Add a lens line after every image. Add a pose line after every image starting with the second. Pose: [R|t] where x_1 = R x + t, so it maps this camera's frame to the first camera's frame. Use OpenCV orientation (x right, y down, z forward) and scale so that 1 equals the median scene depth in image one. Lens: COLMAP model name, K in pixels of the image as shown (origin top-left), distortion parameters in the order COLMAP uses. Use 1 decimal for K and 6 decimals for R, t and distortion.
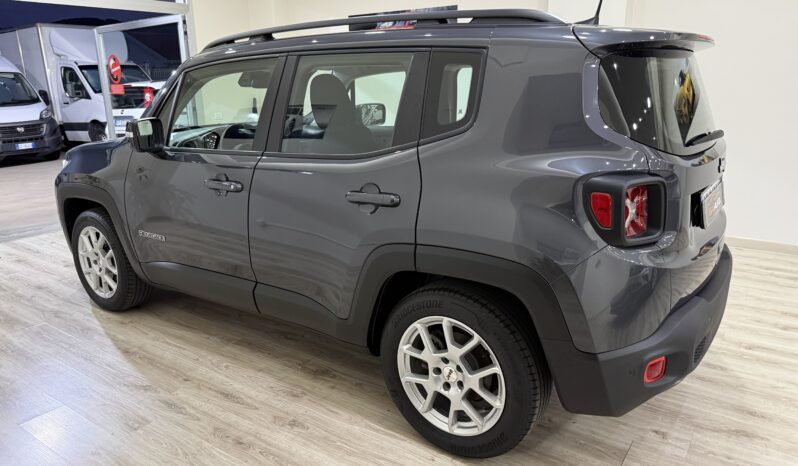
lens RADIAL K [[562.7, 0, 400.4], [0, 562.7, 235.4], [0, 0, 1]] dist [0.078977, -0.124136]
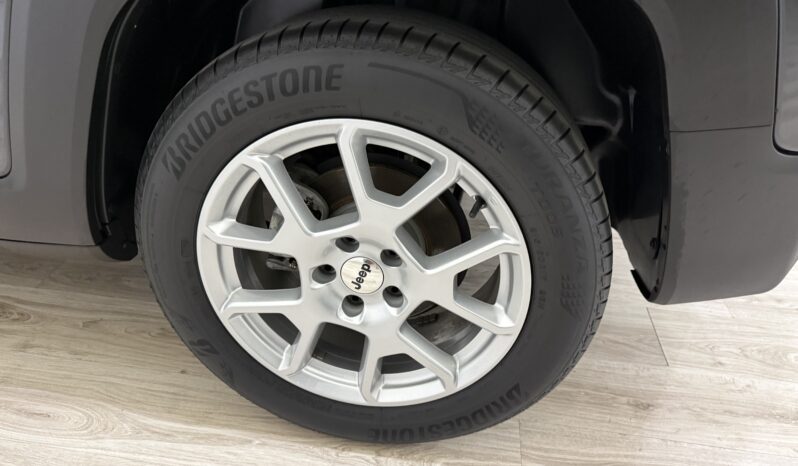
lens RADIAL K [[562.7, 0, 400.4], [0, 562.7, 235.4], [0, 0, 1]] dist [0.078977, -0.124136]
pose [[0.887505, -0.190686, 0.419492, -0.040358], [0.070079, 0.955625, 0.286129, 0.108935], [-0.455438, -0.224543, 0.861485, 0.639115]]
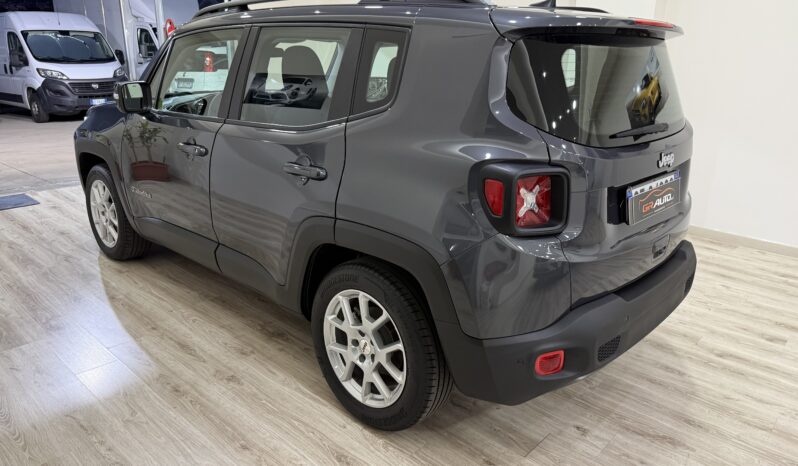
lens RADIAL K [[562.6, 0, 400.1], [0, 562.6, 229.1], [0, 0, 1]] dist [0.084089, -0.140767]
pose [[0.989455, 0.079619, -0.120998, 0.246152], [-0.075514, 0.996415, 0.038148, -0.011292], [0.123602, -0.028609, 0.991919, -0.002978]]
